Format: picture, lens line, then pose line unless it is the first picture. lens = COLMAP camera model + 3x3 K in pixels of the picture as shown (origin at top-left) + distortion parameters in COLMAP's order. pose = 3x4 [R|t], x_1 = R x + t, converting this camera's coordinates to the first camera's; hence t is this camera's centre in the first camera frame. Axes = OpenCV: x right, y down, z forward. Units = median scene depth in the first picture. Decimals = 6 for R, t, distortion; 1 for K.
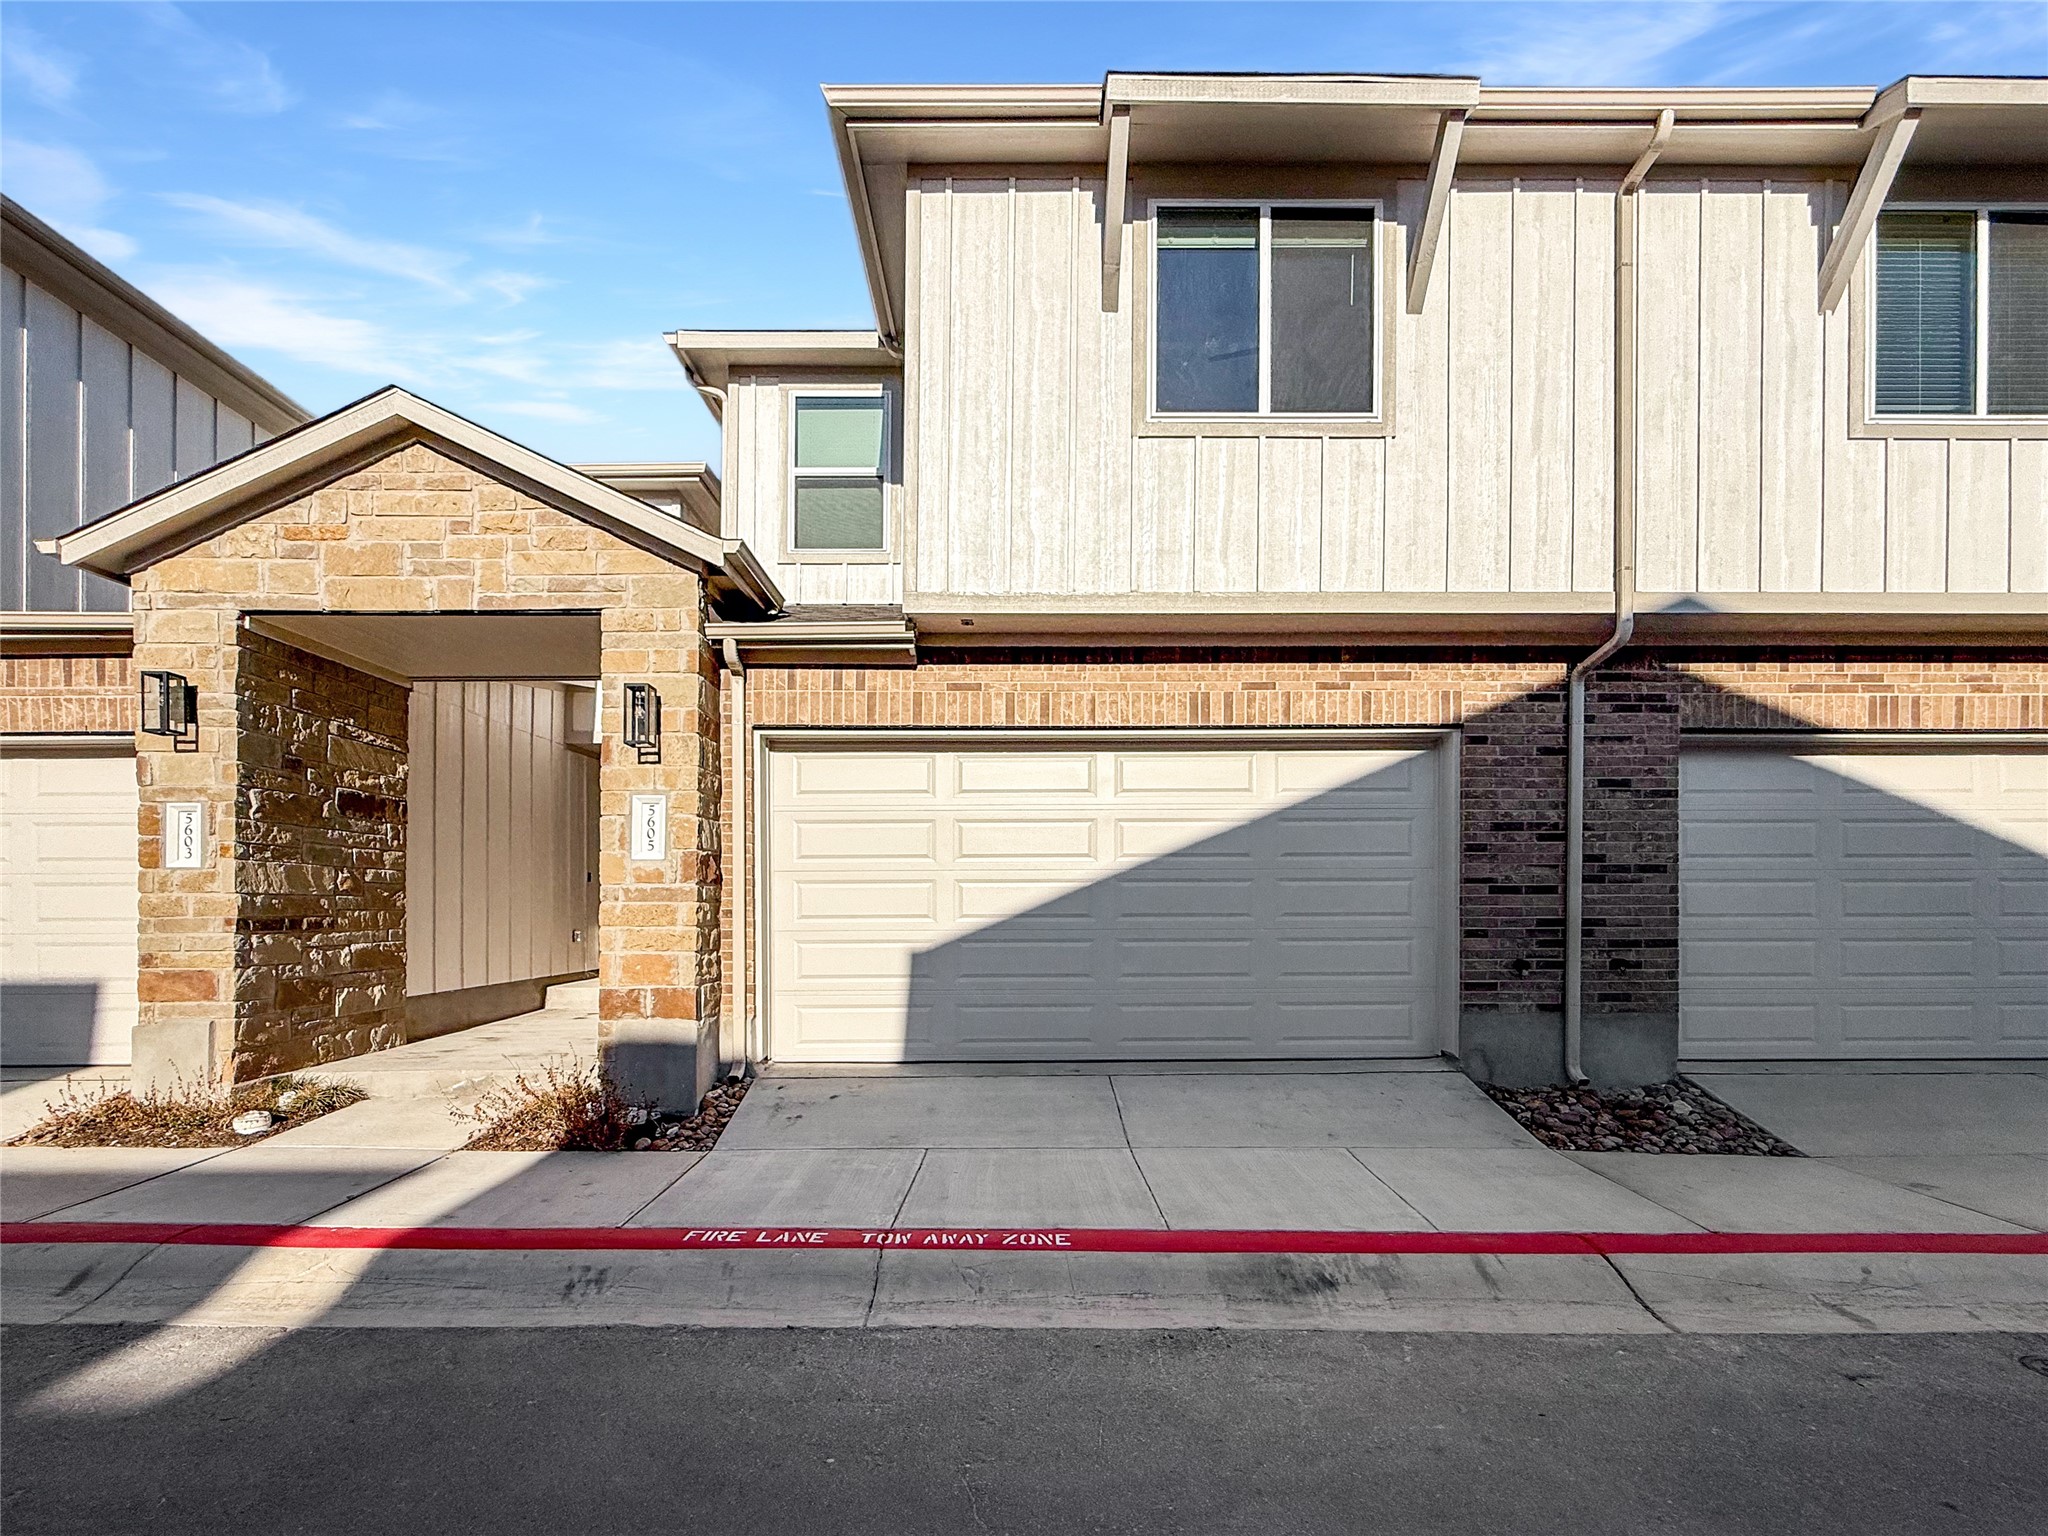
lens RADIAL K [[845.3, 0, 1029.6], [0, 845.3, 894.7], [0, 0, 1]] dist [0.001335, -0.000033]
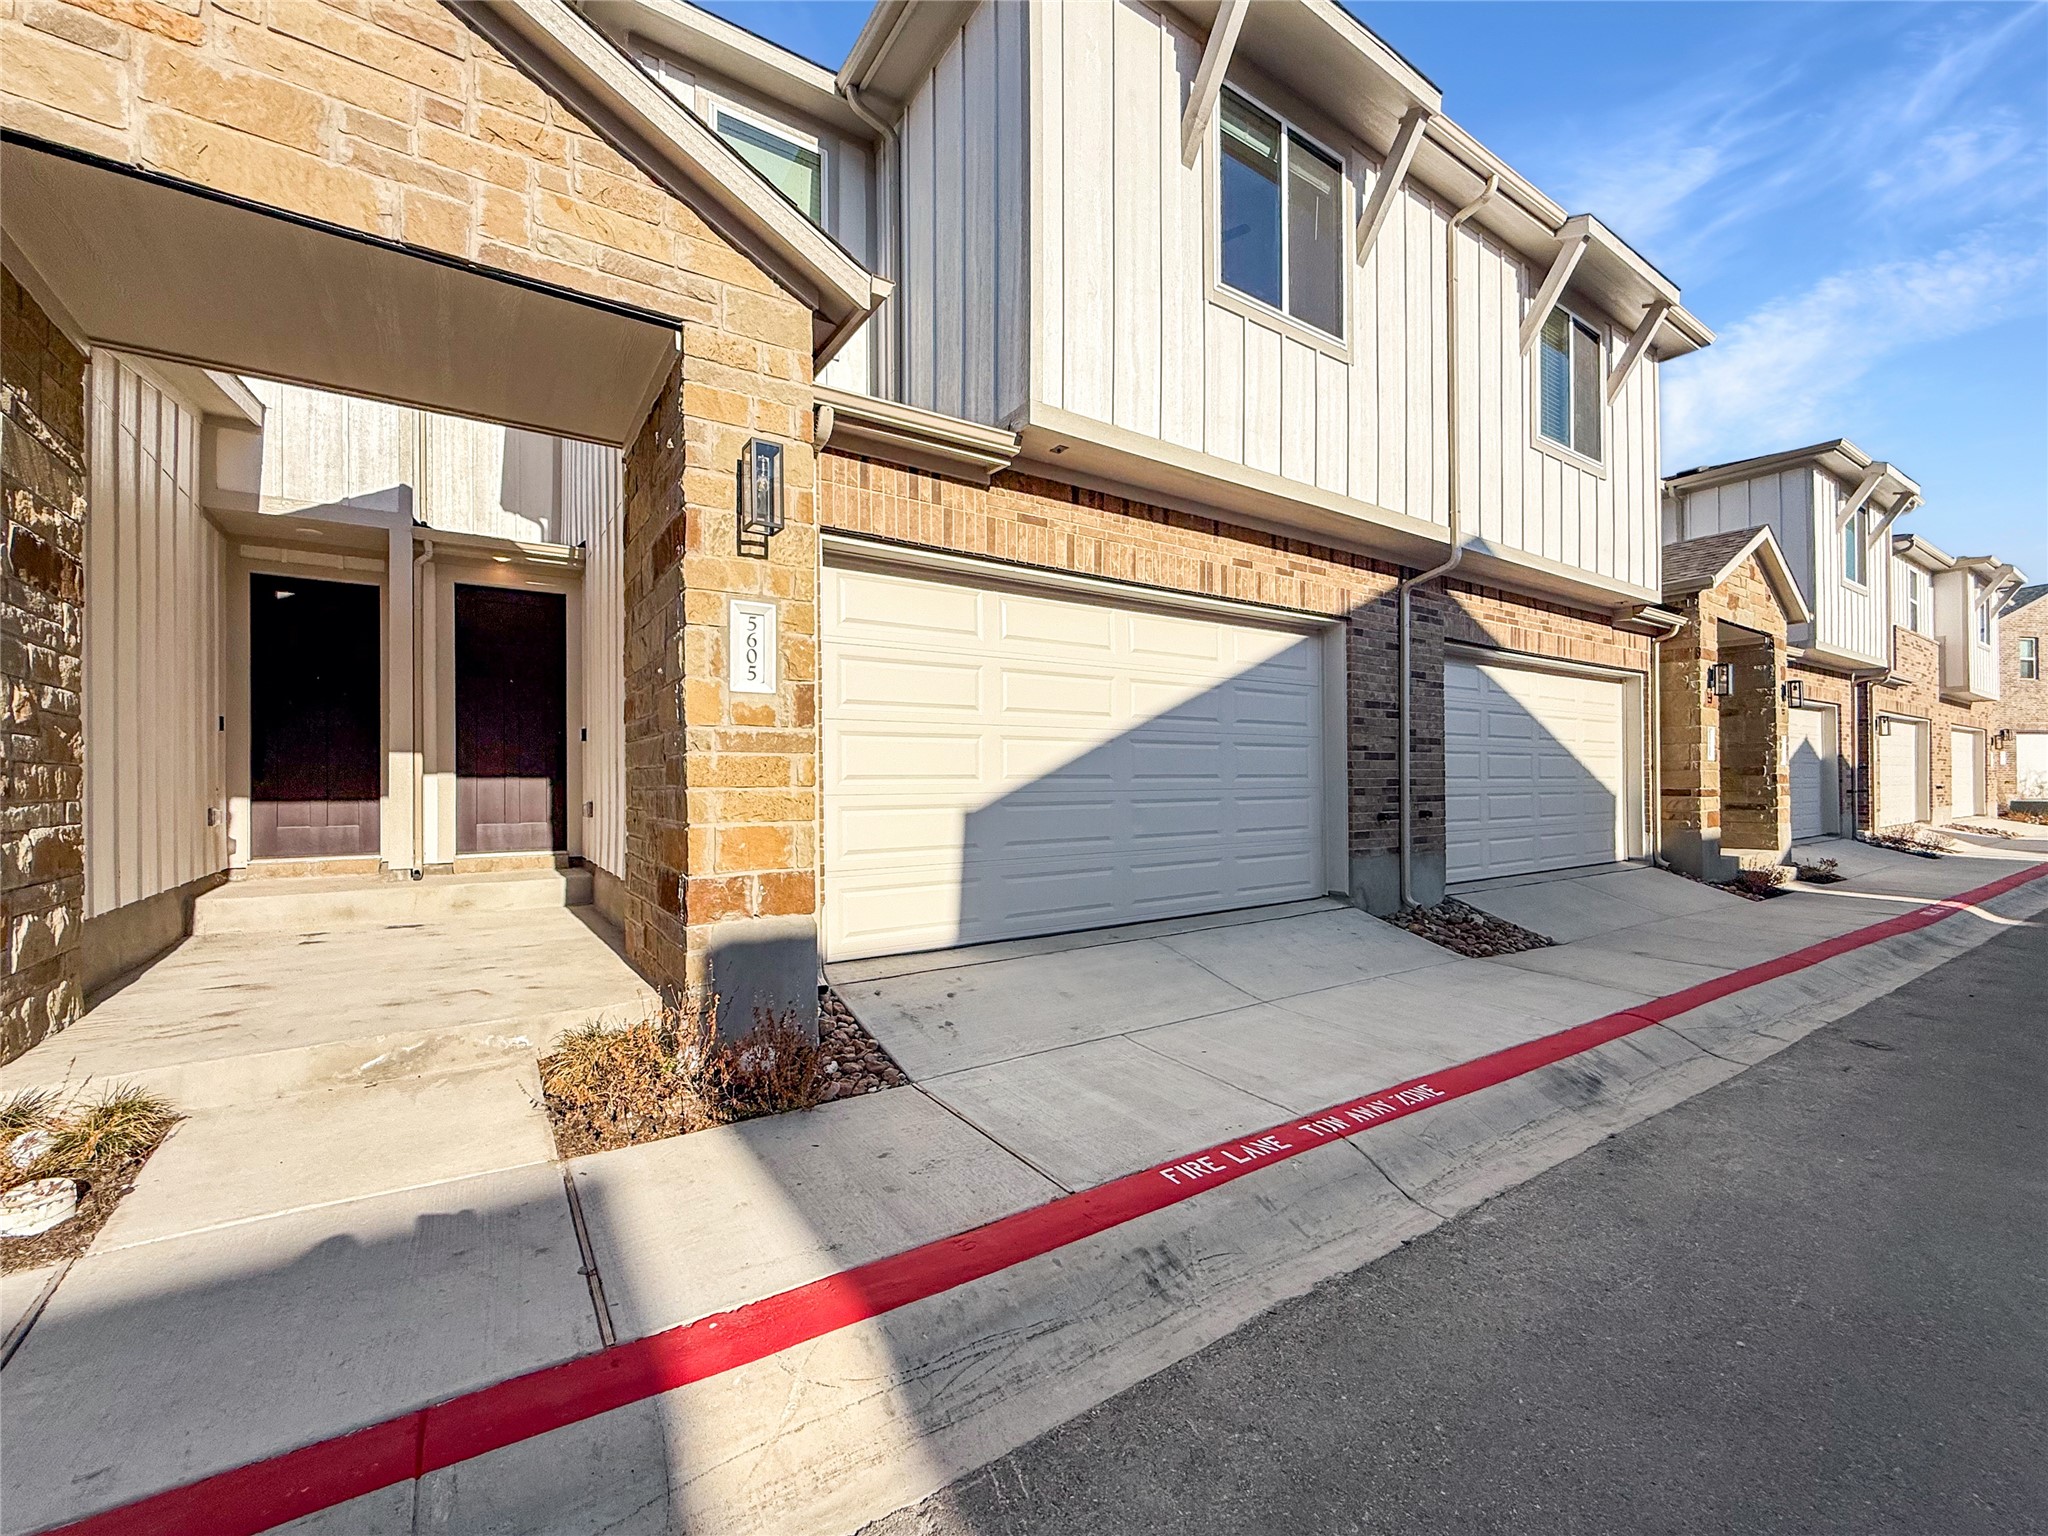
lens RADIAL K [[835.3, 0, 1024.0], [0, 835.3, 768.0], [0, 0, 1]] dist [0.000662, -0.000003]
pose [[0.852236, 0.005800, 0.523125, -0.552827], [-0.004383, 0.999983, -0.003946, 0.020669], [-0.523139, 0.001070, 0.852247, 0.253636]]
